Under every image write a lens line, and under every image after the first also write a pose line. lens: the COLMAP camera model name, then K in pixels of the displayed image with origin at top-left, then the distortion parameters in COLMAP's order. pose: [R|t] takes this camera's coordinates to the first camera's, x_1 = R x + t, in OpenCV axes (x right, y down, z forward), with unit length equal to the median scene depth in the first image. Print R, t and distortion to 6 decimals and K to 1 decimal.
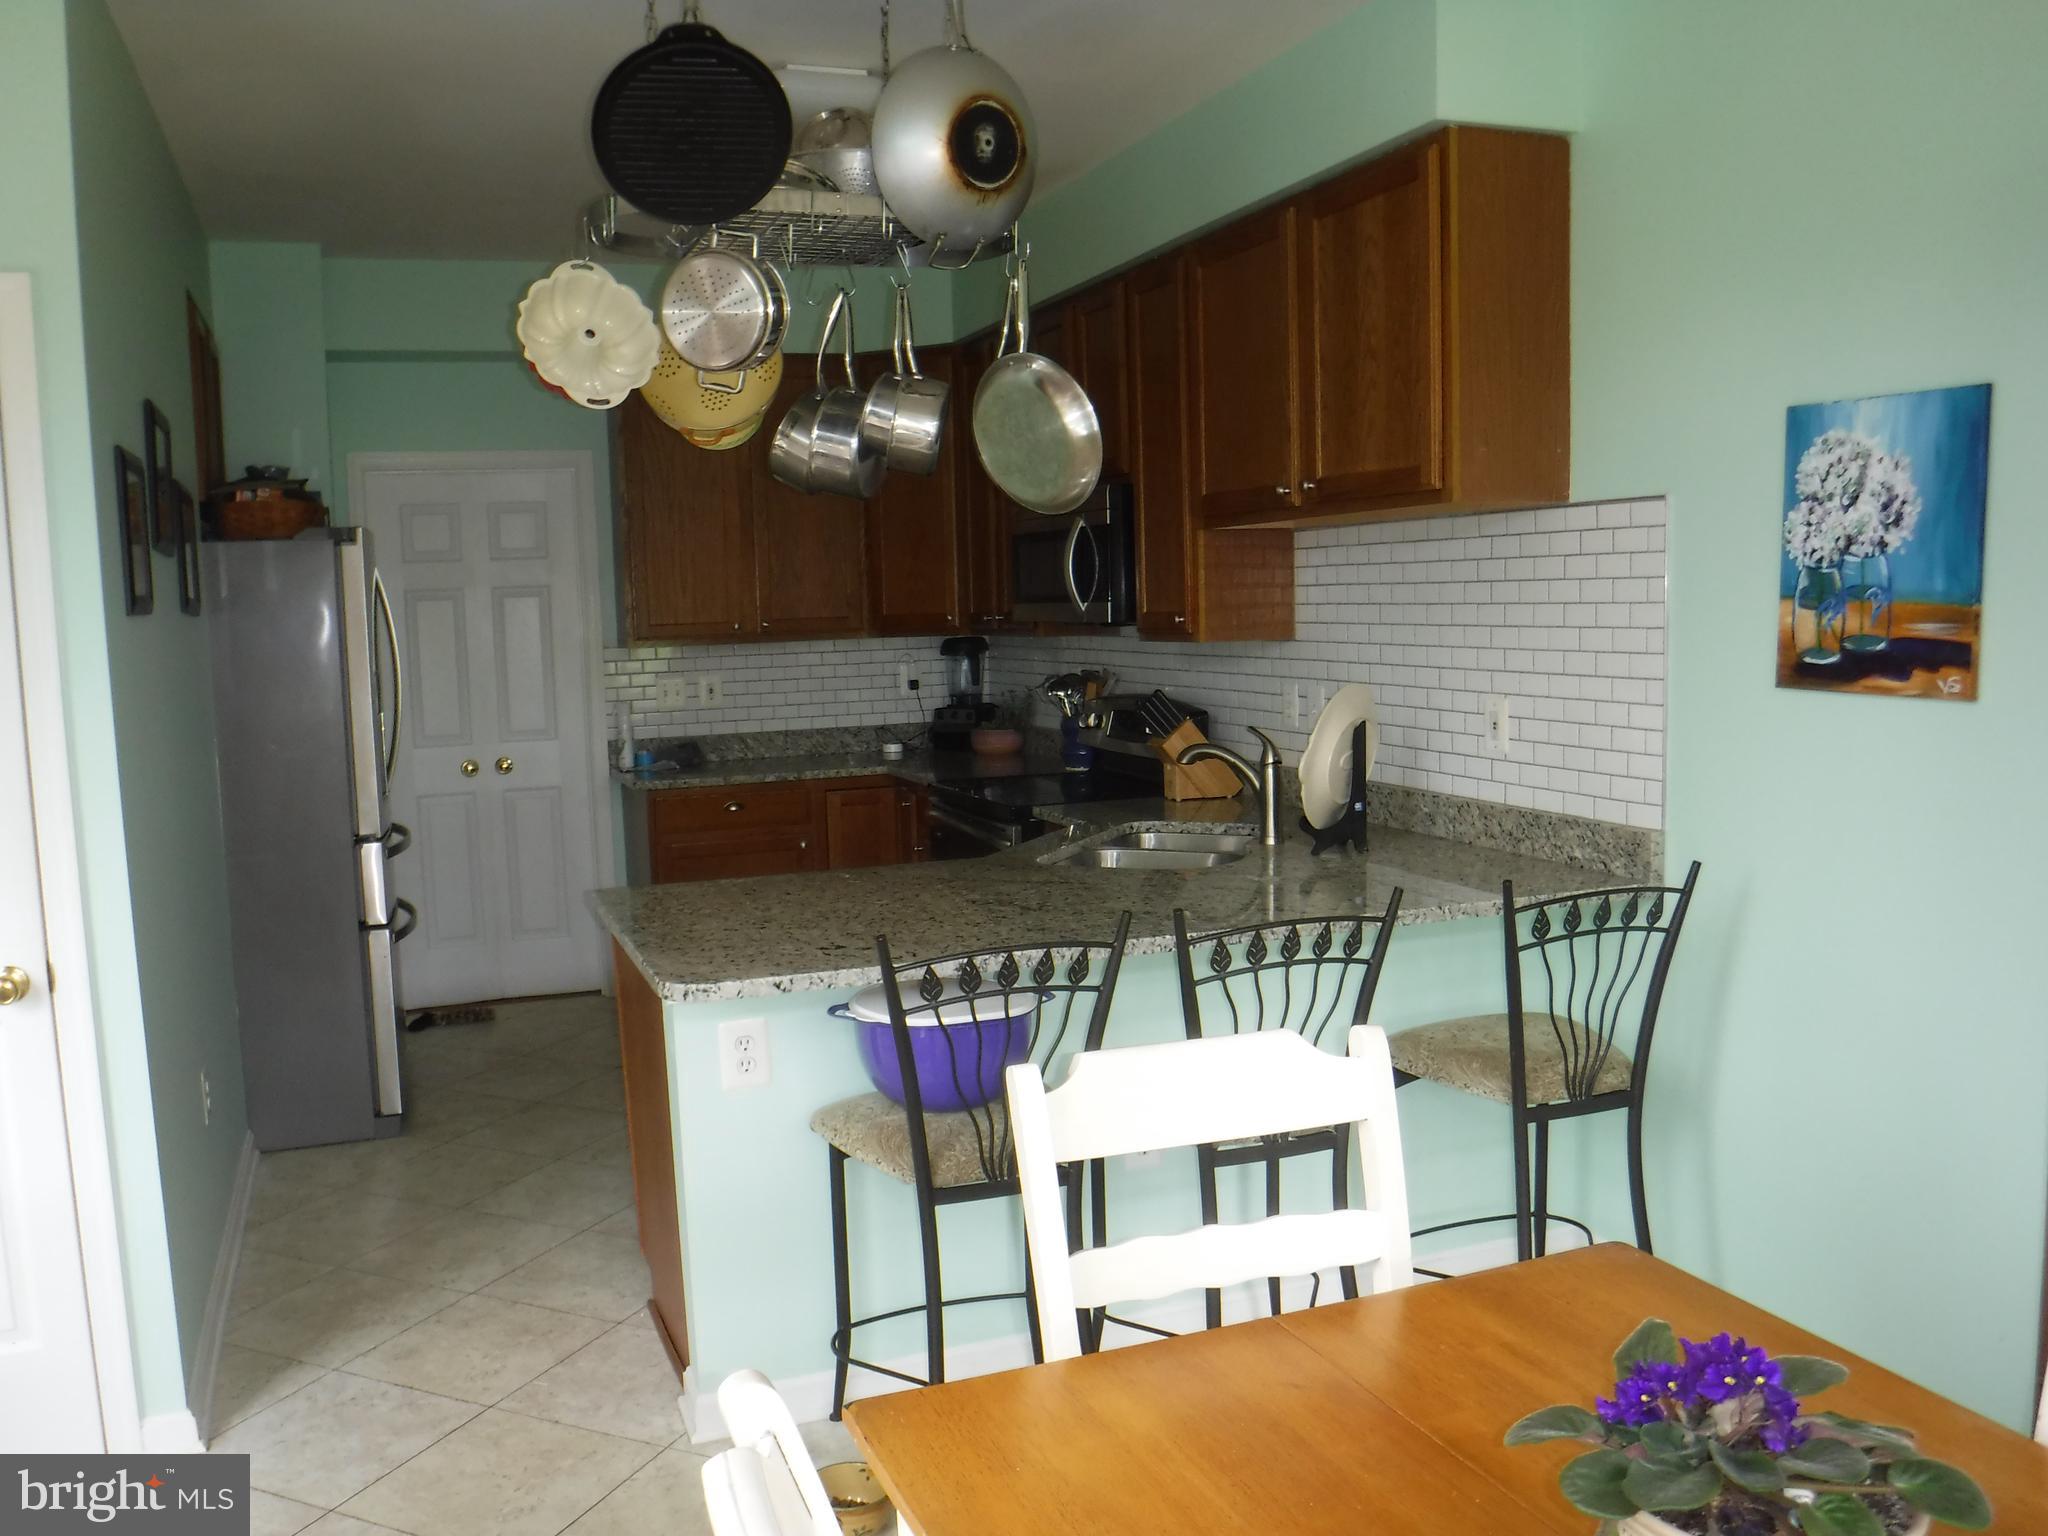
lens RADIAL K [[1701.3, 0, 1027.7], [0, 1701.3, 801.7], [0, 0, 1]] dist [-0.099550, 0.038978]
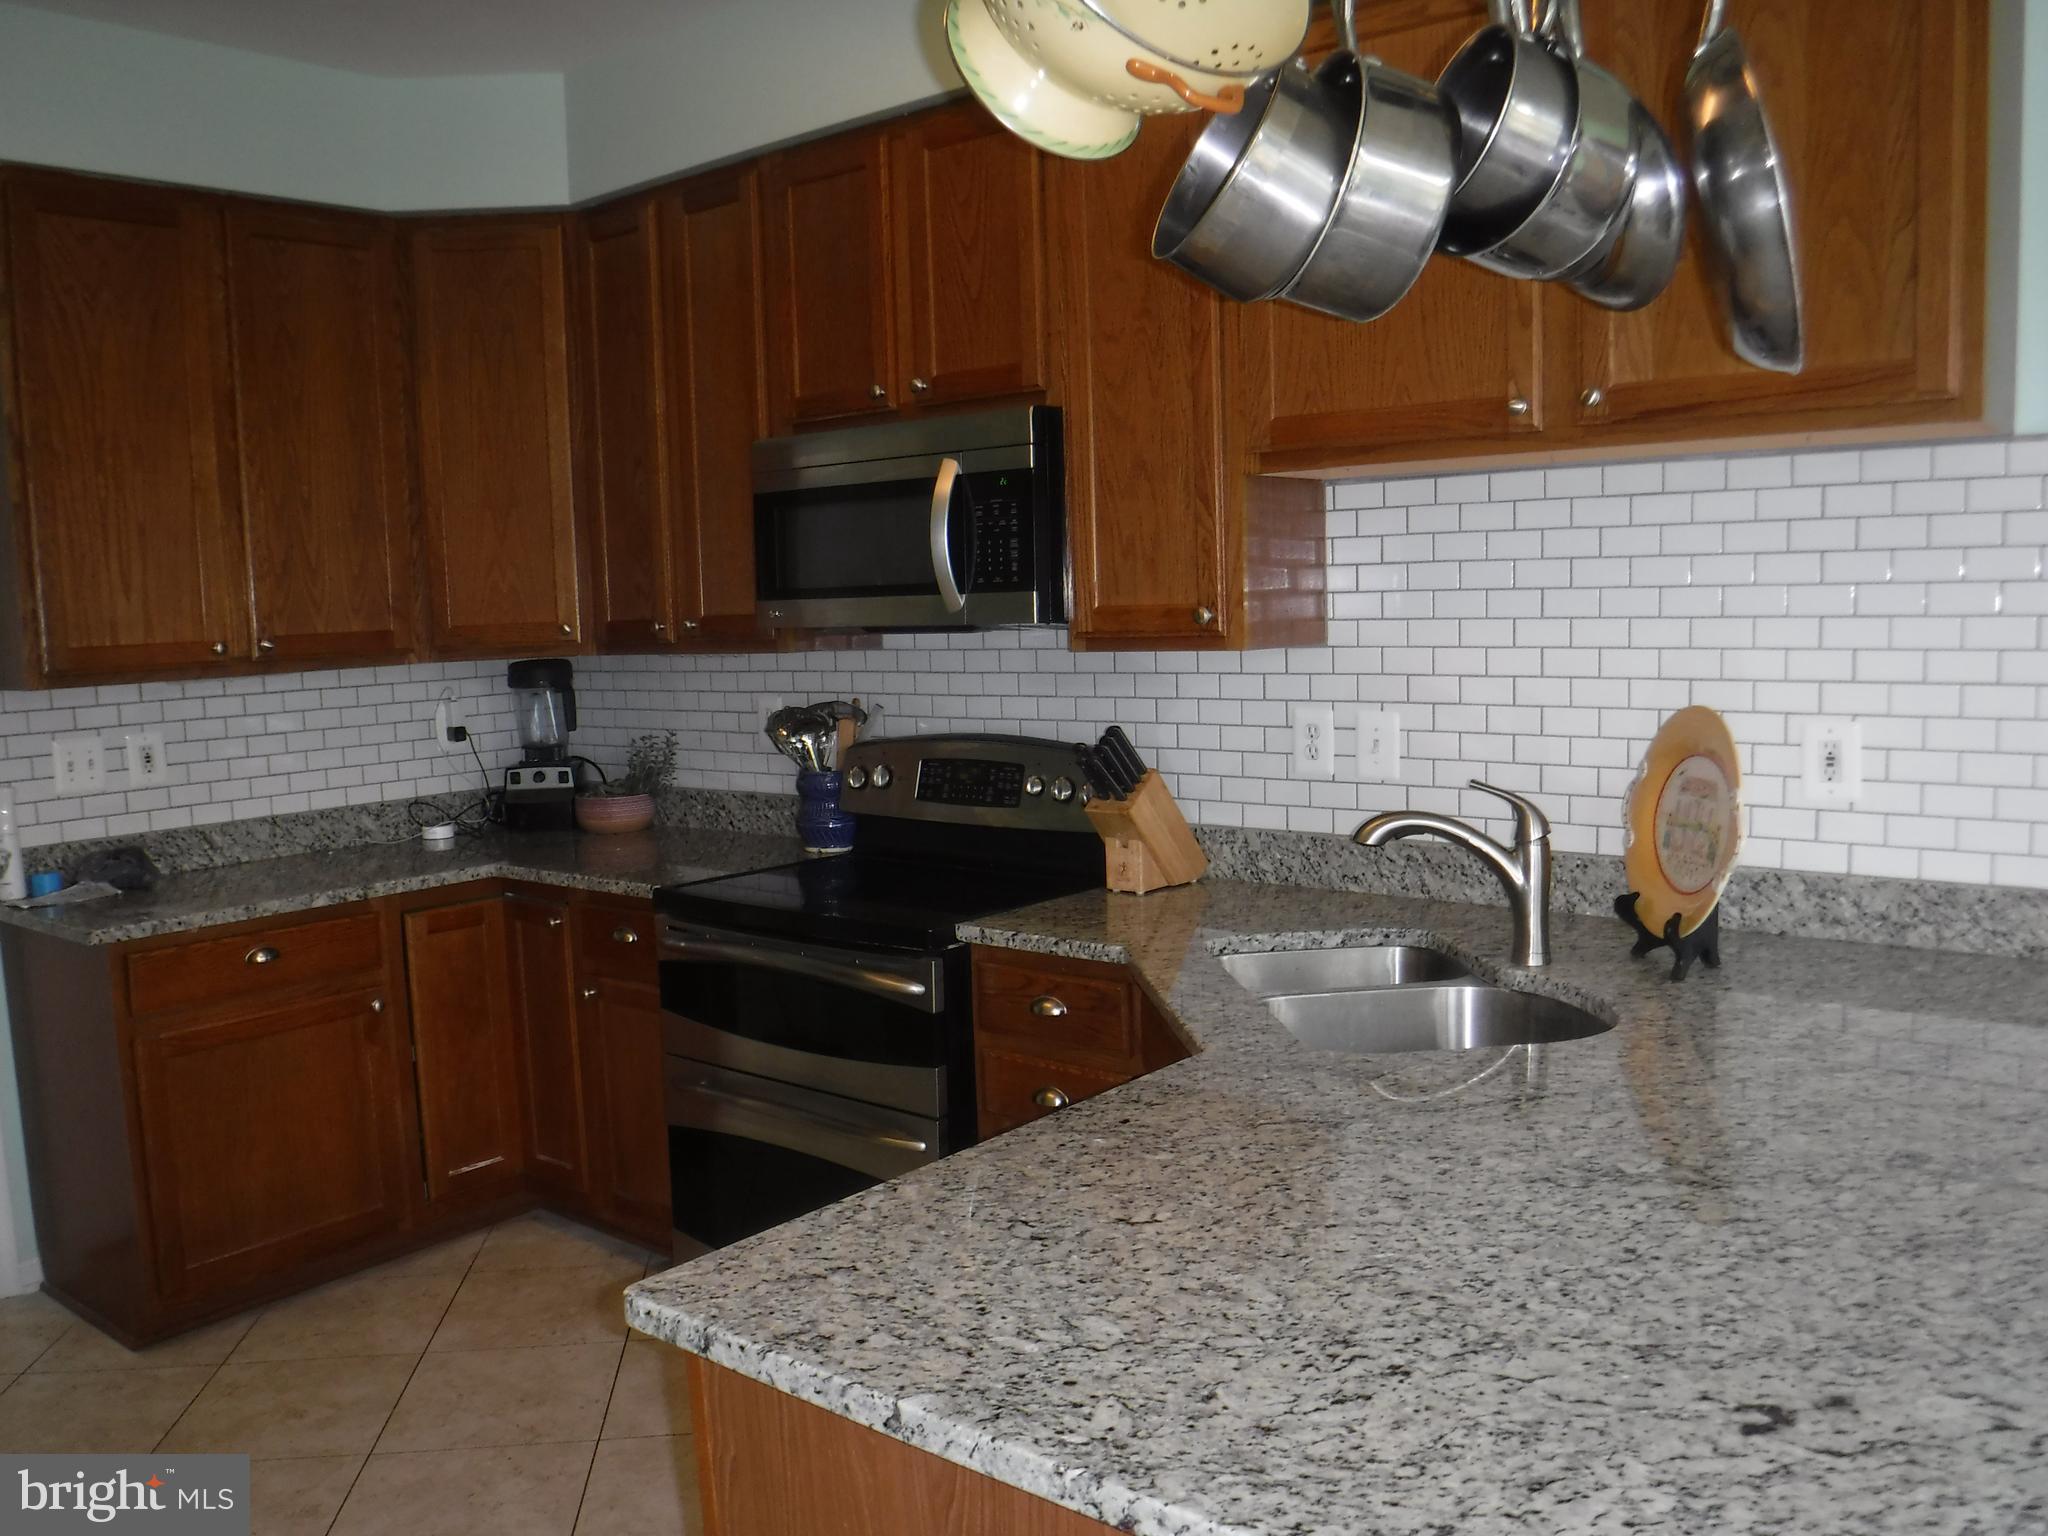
lens RADIAL K [[1701.3, 0, 1027.7], [0, 1701.3, 801.7], [0, 0, 1]] dist [-0.099550, 0.038978]
pose [[0.871933, -0.060638, 0.485855, -0.210659], [0.067138, 0.997736, 0.004034, -0.033094], [-0.484999, 0.029102, 0.874030, 0.352190]]
